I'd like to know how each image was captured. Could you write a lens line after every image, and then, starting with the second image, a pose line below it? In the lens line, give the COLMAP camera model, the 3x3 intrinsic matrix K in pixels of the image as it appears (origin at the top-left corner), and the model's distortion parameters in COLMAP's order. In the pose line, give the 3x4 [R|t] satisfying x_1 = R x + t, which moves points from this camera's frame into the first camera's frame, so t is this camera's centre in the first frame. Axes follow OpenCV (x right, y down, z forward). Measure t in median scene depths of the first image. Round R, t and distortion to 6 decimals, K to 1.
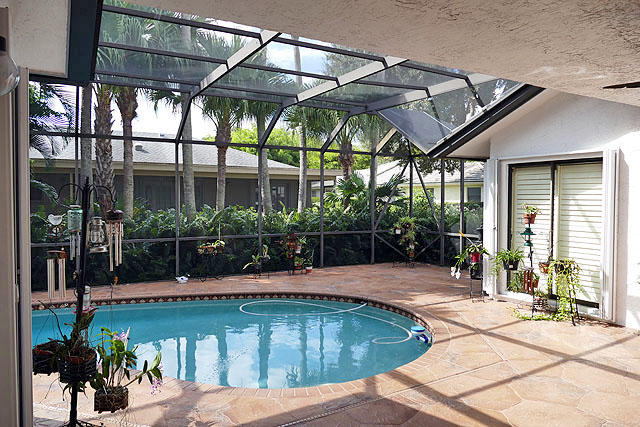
lens RADIAL K [[453.7, 0, 320.0], [0, 453.7, 213.5], [0, 0, 1]] dist [-0.014942, 0.001008]
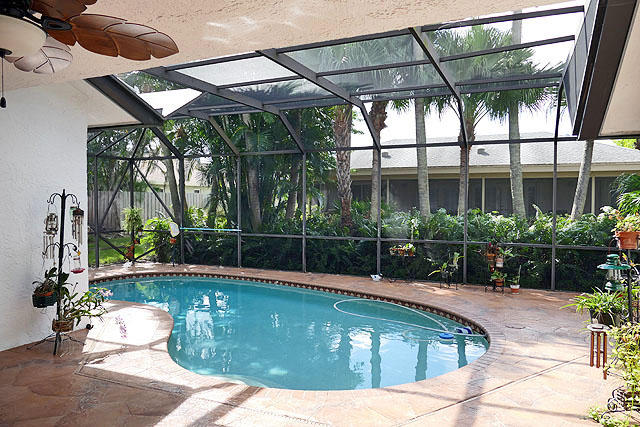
lens RADIAL K [[453.7, 0, 320.0], [0, 453.7, 213.5], [0, 0, 1]] dist [-0.014942, 0.001008]
pose [[0.585125, 0.020438, -0.810685, 0.456250], [-0.026181, 0.999637, 0.006305, -0.007018], [0.810520, 0.017535, 0.585448, 0.261750]]
